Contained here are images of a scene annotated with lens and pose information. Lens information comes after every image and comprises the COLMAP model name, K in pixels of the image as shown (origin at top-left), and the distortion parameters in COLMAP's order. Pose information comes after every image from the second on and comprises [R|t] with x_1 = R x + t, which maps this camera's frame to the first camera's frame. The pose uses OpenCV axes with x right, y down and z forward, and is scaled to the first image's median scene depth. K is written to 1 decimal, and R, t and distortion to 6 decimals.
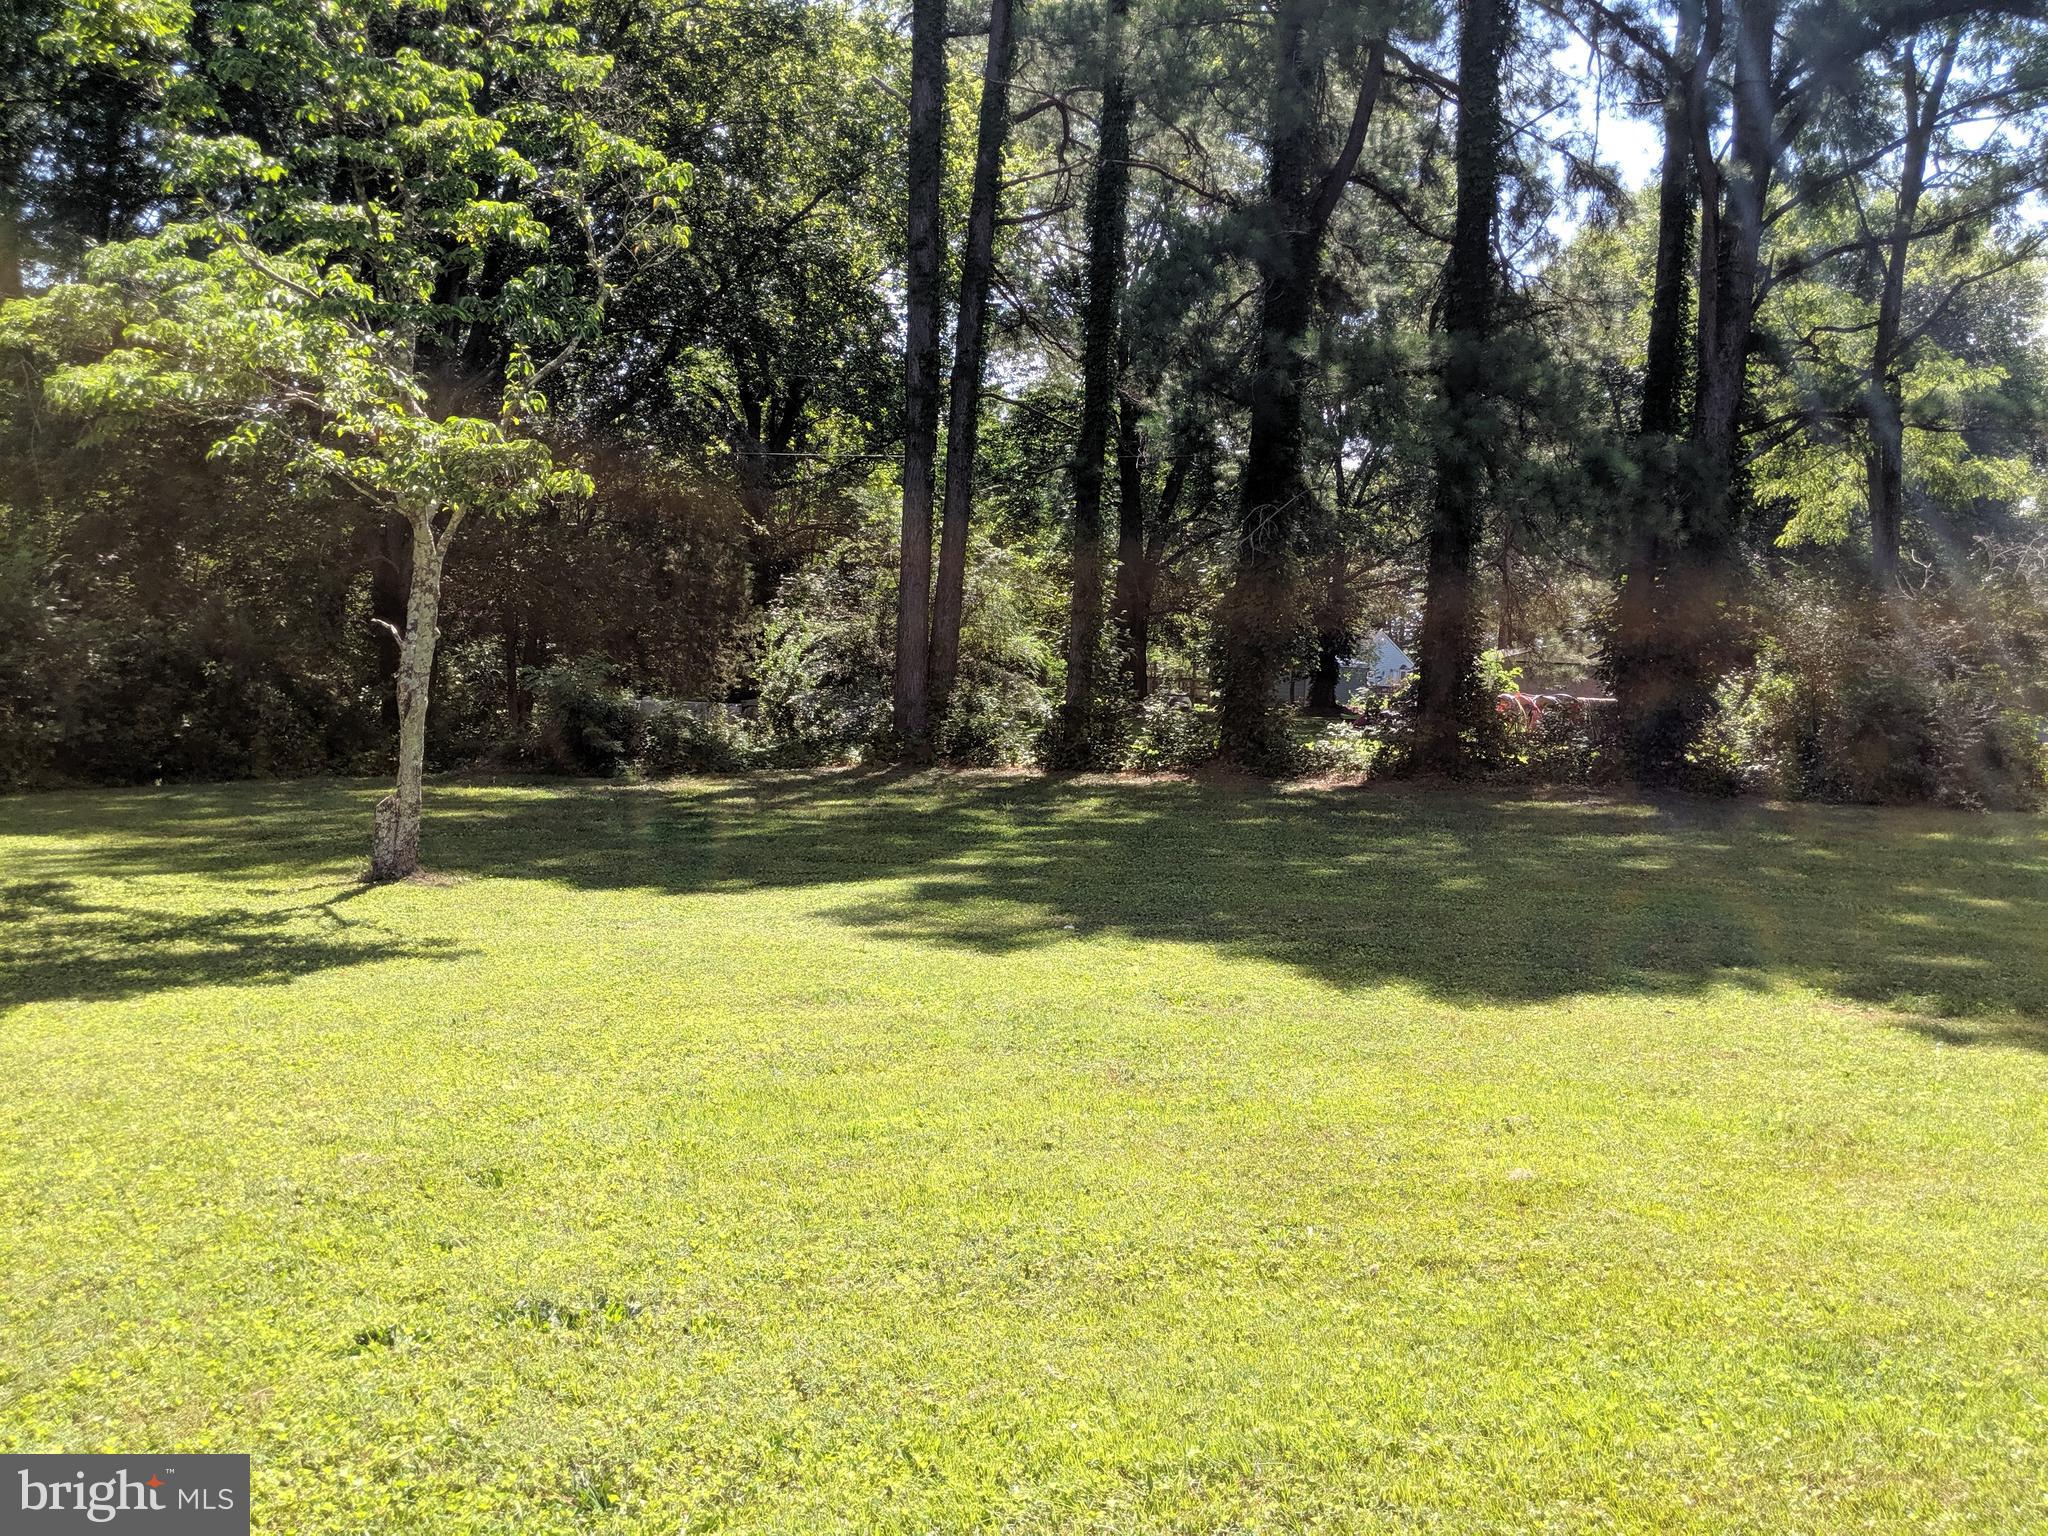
lens RADIAL K [[1641.1, 0, 1023.7], [0, 1641.1, 755.2], [0, 0, 1]] dist [0.090191, -0.162210]
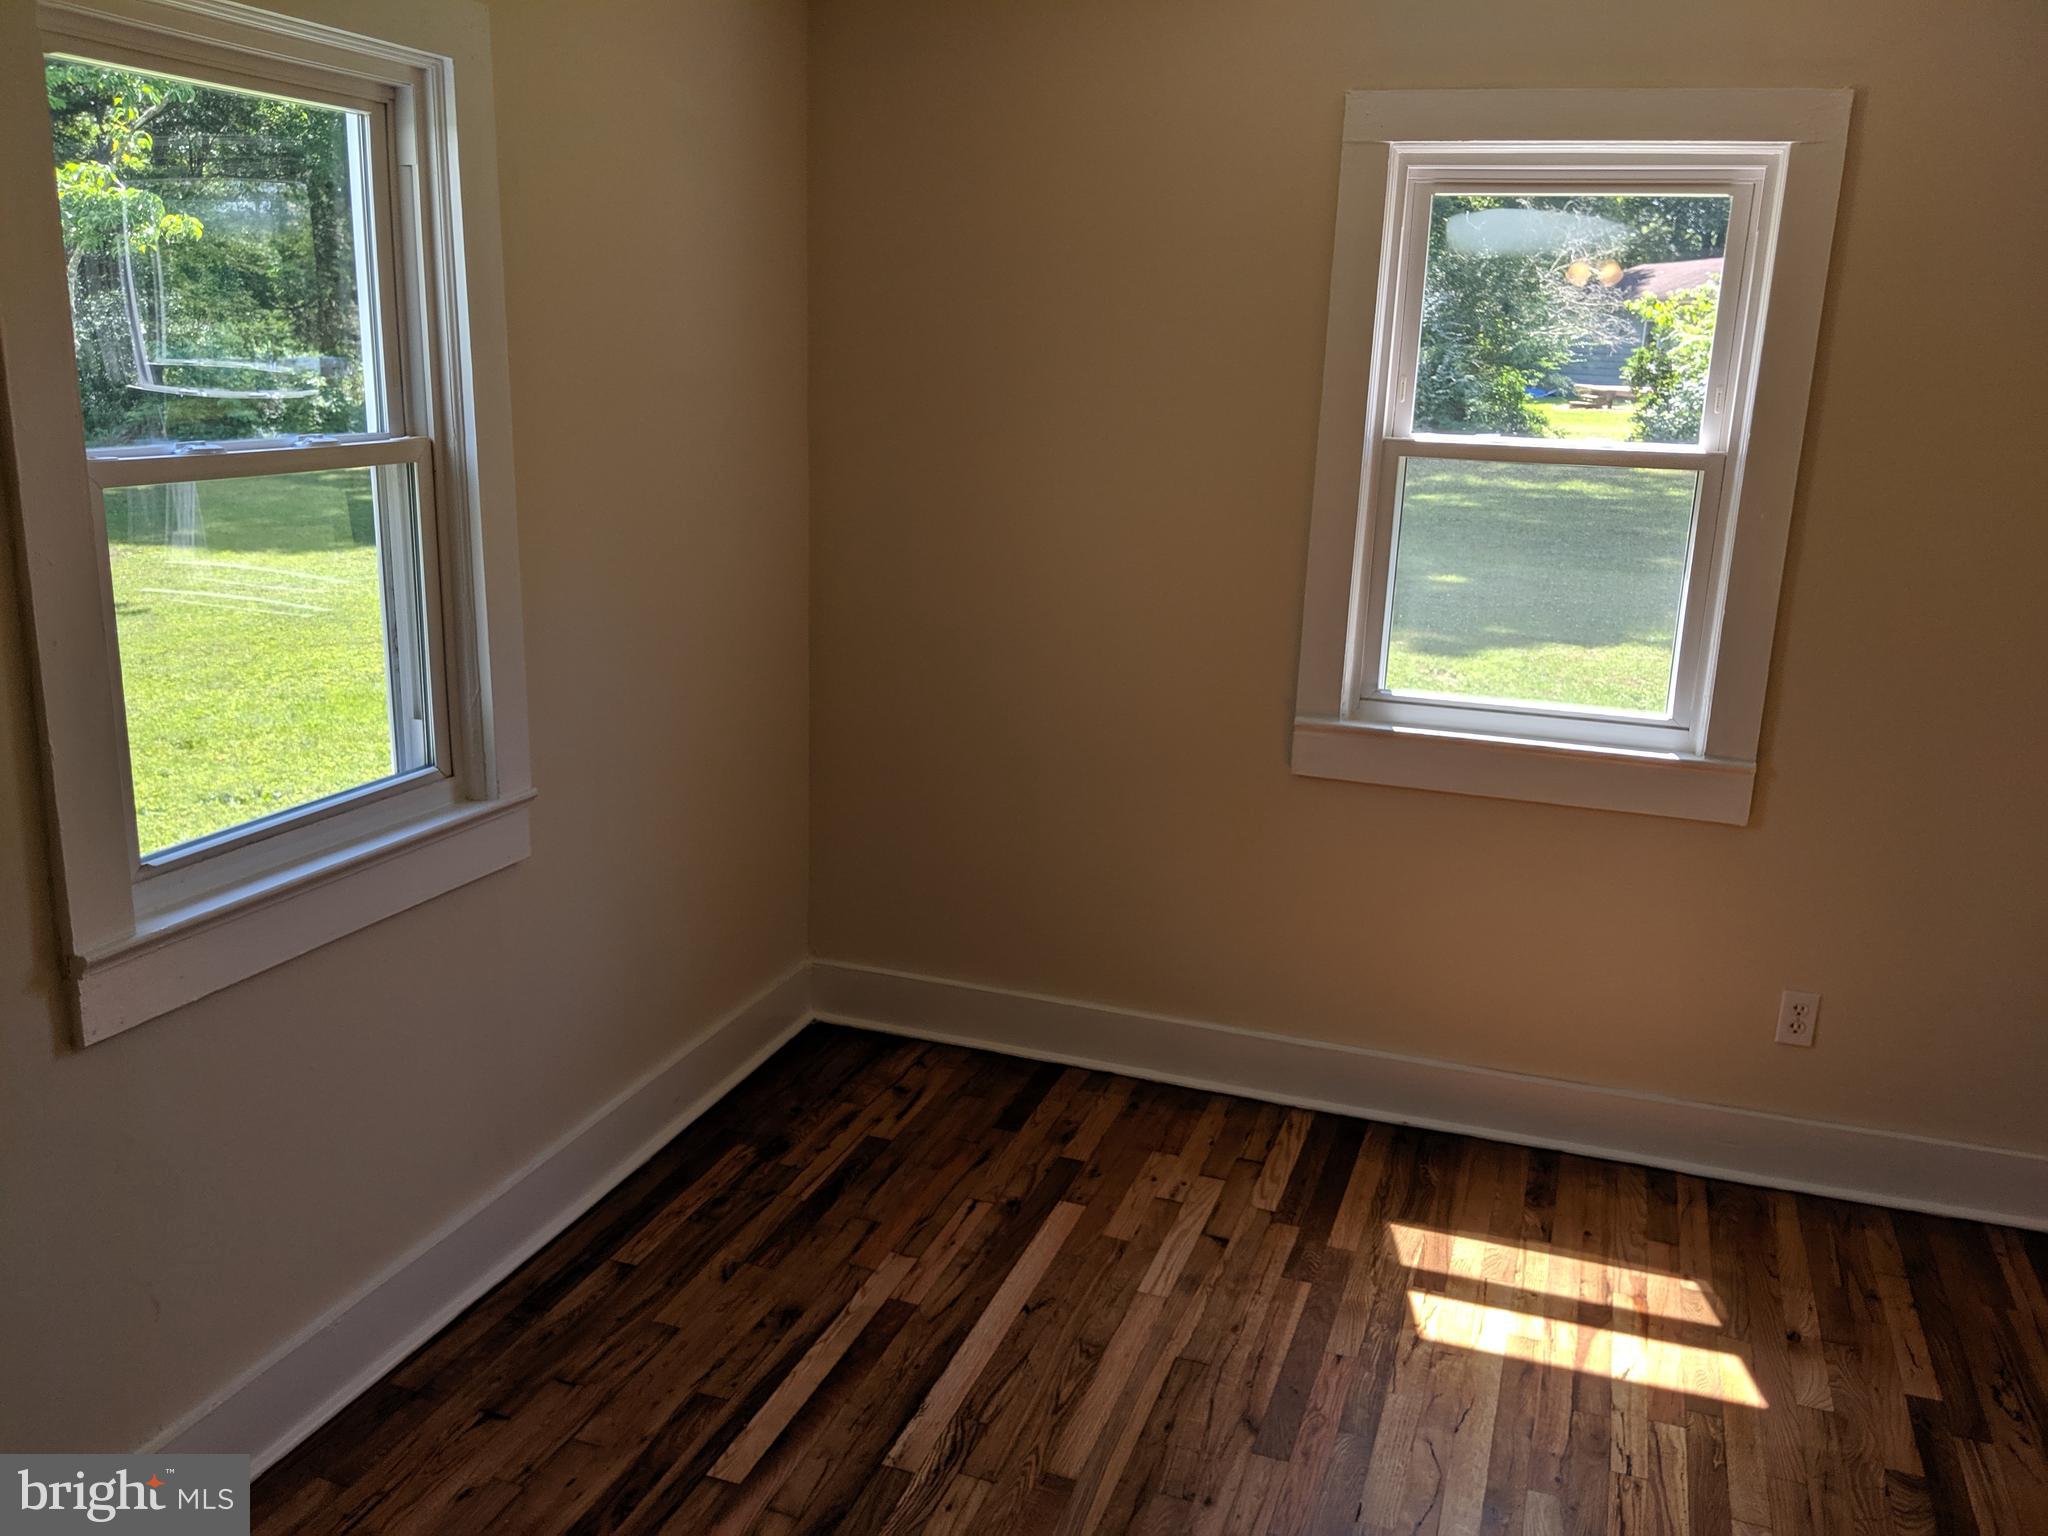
lens RADIAL K [[1641.1, 0, 1023.7], [0, 1641.1, 755.2], [0, 0, 1]] dist [0.090191, -0.162210]
pose [[0.983966, -0.050818, 0.170966, 0.182582], [0.012540, 0.975891, 0.217899, -0.073564], [-0.177917, -0.212261, 0.960880, -0.623381]]
